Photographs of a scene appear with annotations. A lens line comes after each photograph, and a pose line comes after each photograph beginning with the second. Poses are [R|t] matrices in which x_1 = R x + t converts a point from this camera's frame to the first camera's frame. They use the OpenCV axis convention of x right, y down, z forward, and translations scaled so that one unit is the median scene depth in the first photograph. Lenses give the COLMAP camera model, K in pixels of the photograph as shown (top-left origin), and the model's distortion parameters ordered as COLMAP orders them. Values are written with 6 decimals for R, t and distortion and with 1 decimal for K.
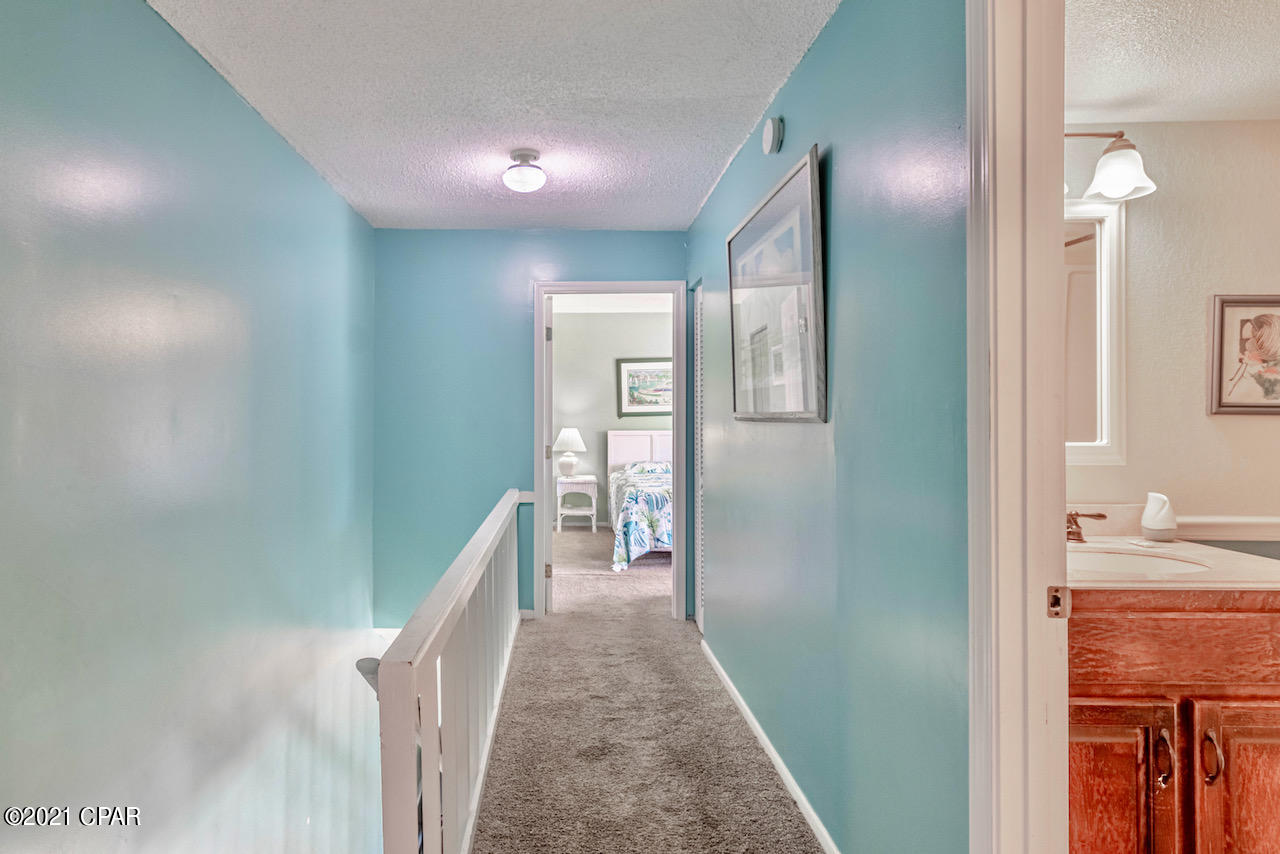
lens RADIAL K [[690.6, 0, 641.2], [0, 690.6, 426.3], [0, 0, 1]] dist [-0.006967, -0.000107]
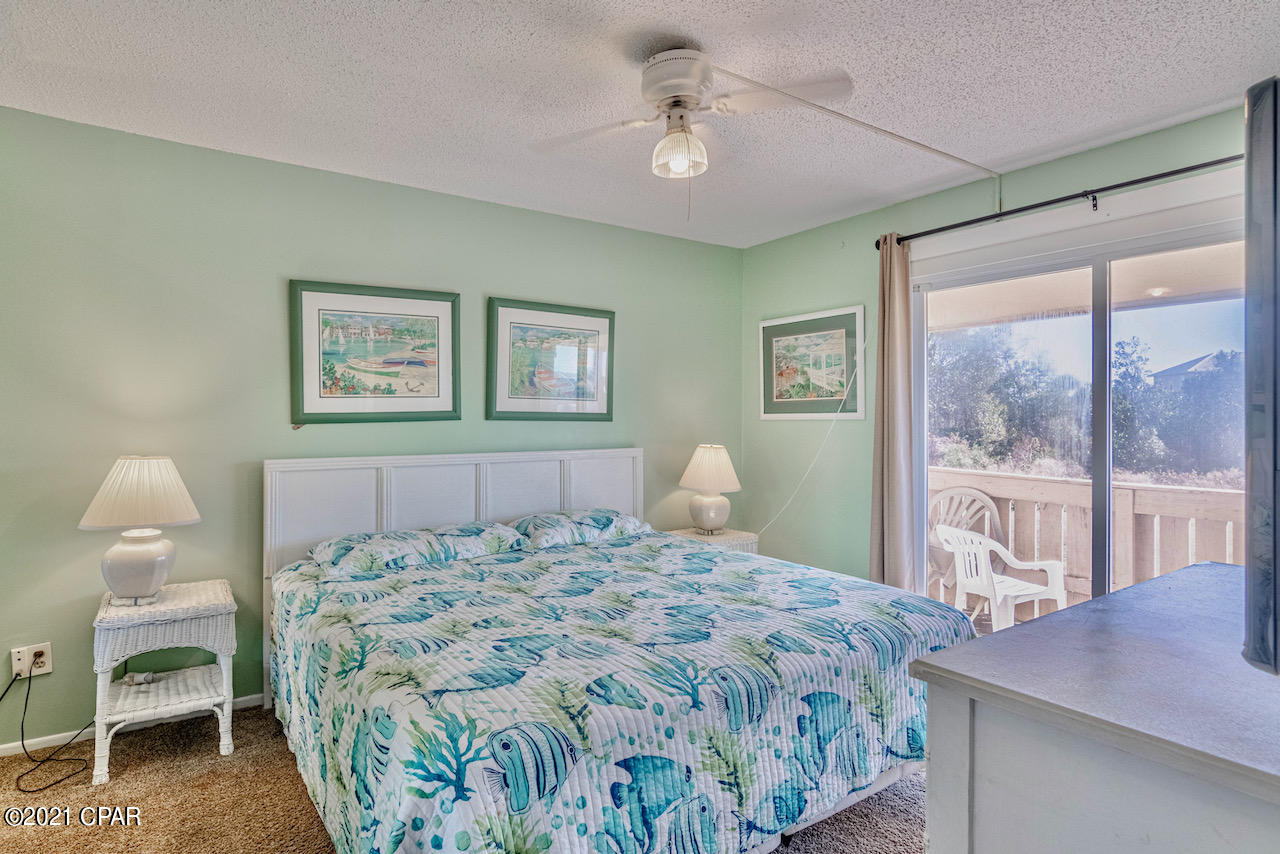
lens RADIAL K [[690.6, 0, 632.8], [0, 690.6, 421.2], [0, 0, 1]] dist [-0.006967, -0.000107]
pose [[0.880634, 0.006306, 0.473756, -0.051414], [-0.001529, 0.999944, -0.010467, -0.011695], [-0.473795, 0.008493, 0.880594, 0.577897]]
